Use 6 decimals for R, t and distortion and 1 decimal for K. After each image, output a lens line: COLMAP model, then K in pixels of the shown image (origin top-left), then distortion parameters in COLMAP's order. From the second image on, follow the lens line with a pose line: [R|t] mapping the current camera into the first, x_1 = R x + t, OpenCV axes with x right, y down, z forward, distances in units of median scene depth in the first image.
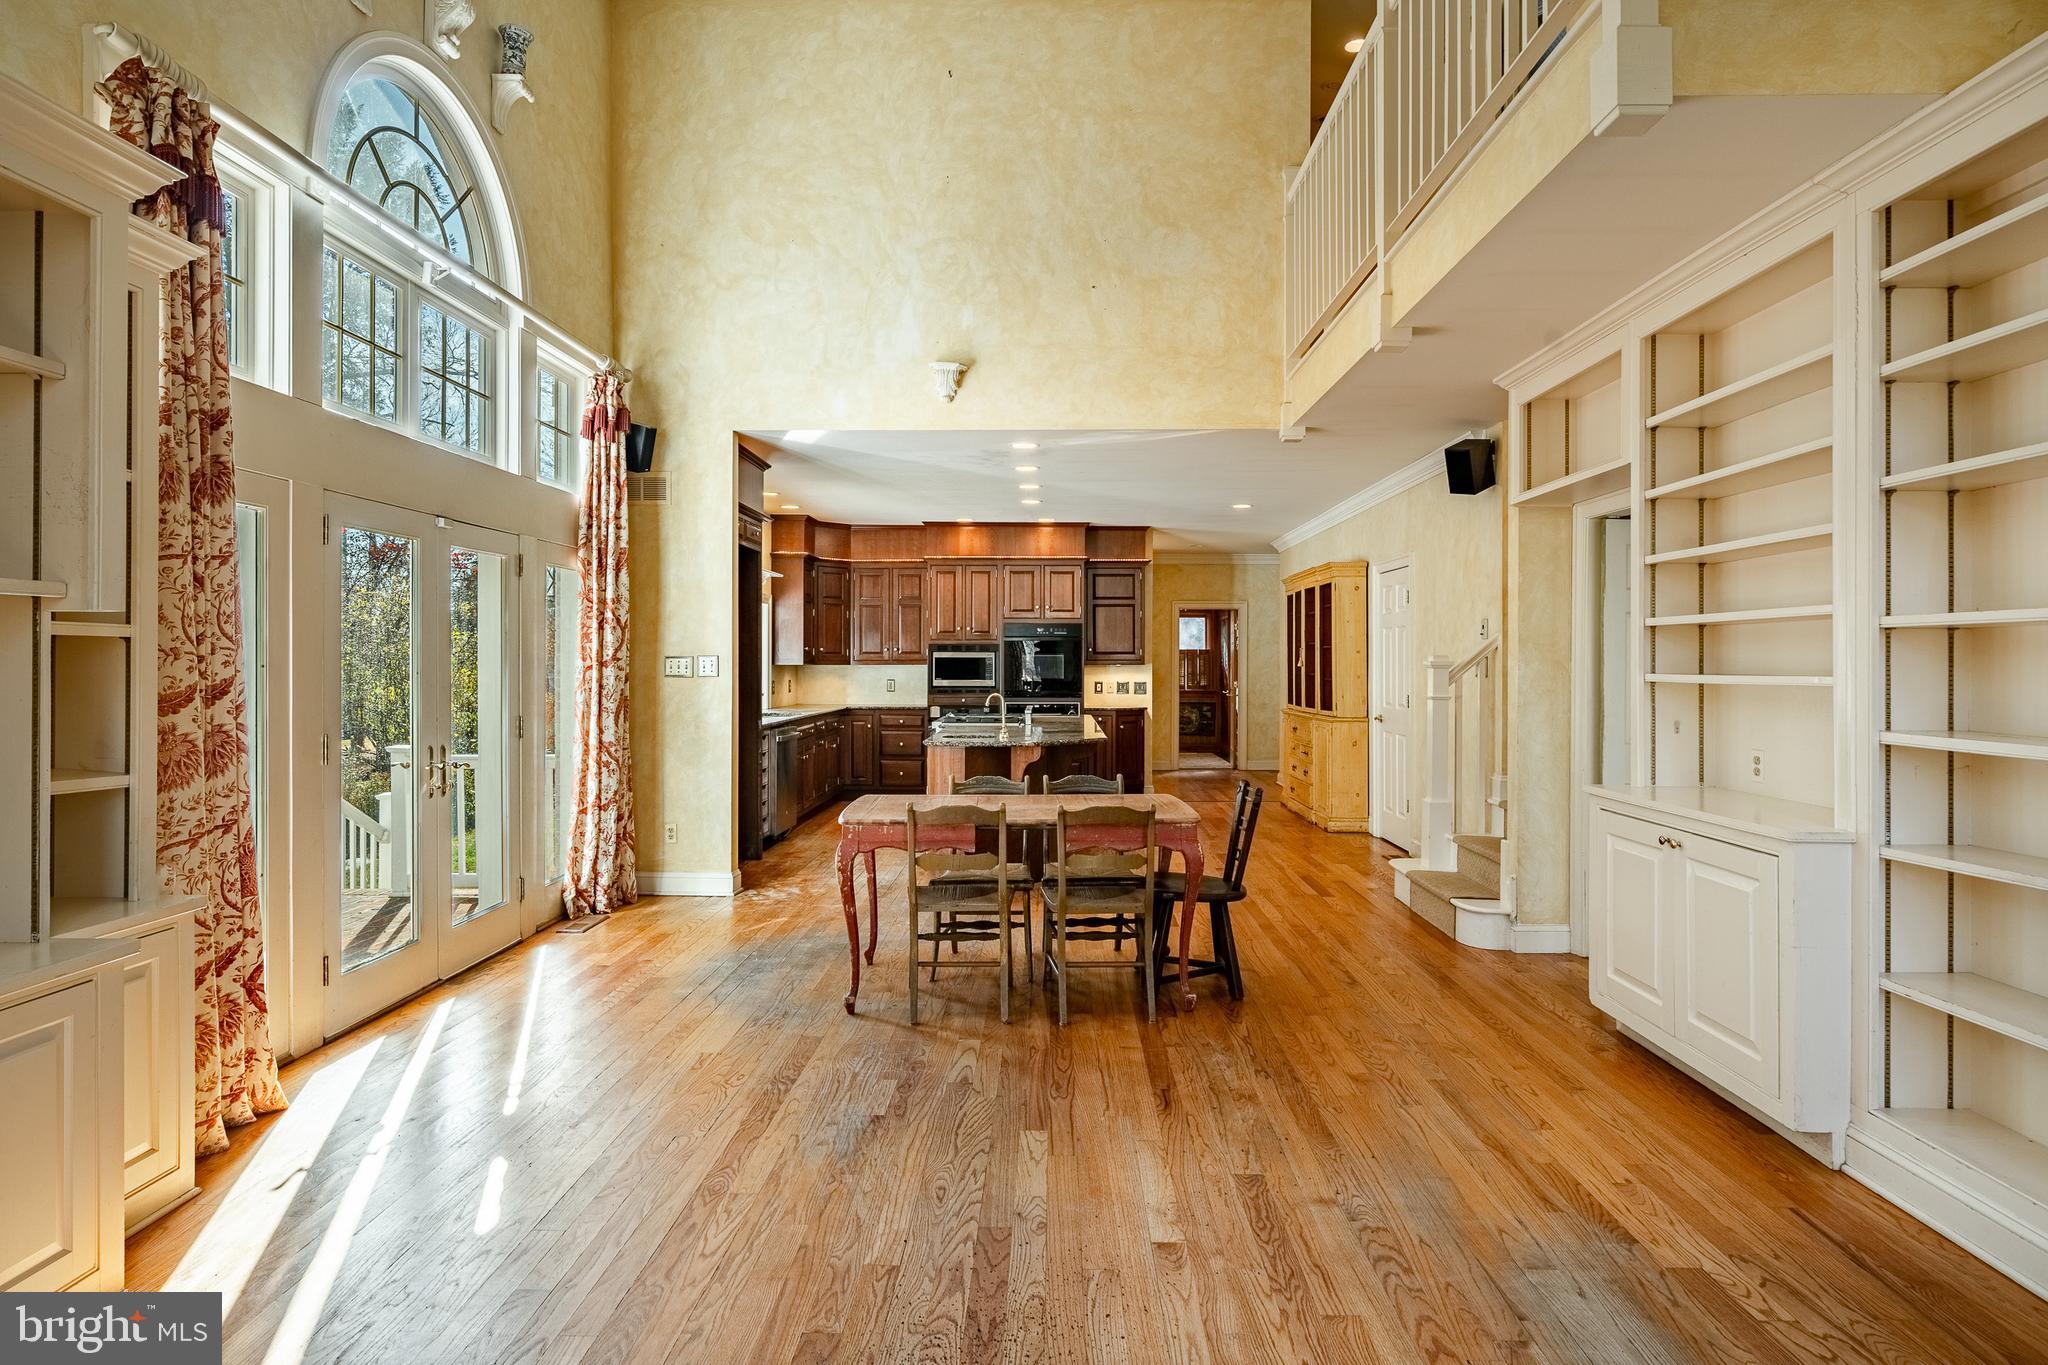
lens RADIAL K [[1108.1, 0, 1025.5], [0, 1108.1, 667.6], [0, 0, 1]] dist [-0.001588, -0.001070]
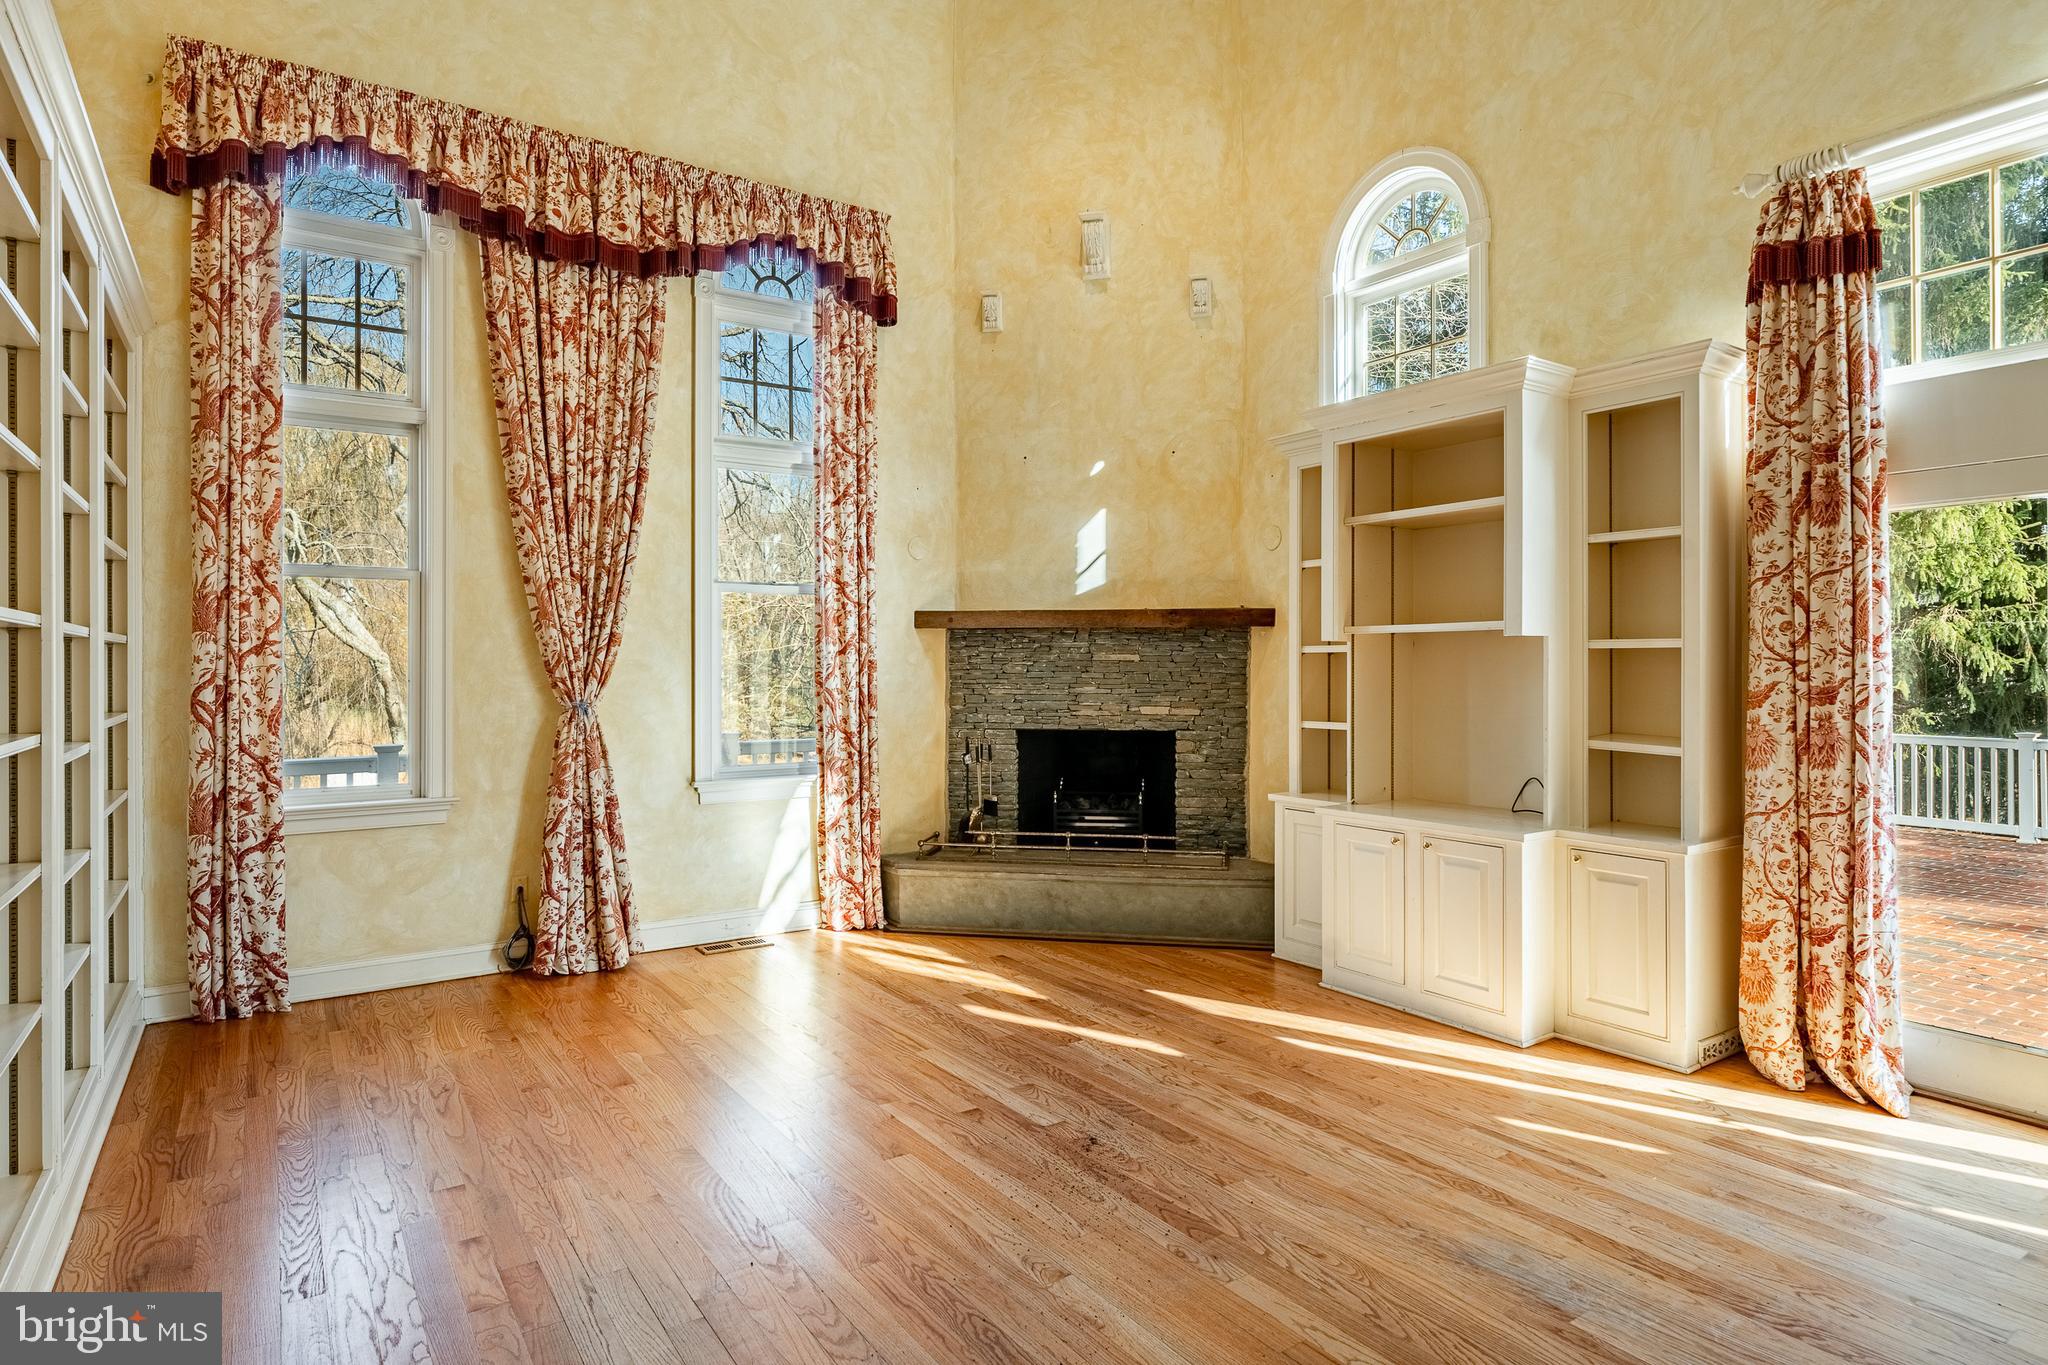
lens RADIAL K [[1108.1, 0, 1025.5], [0, 1108.1, 667.6], [0, 0, 1]] dist [-0.001588, -0.001070]
pose [[-0.806521, -0.000531, -0.591205, 0.624530], [-0.000718, 1.000000, 0.000082, -0.002651], [0.591205, 0.000490, -0.806522, 1.536057]]
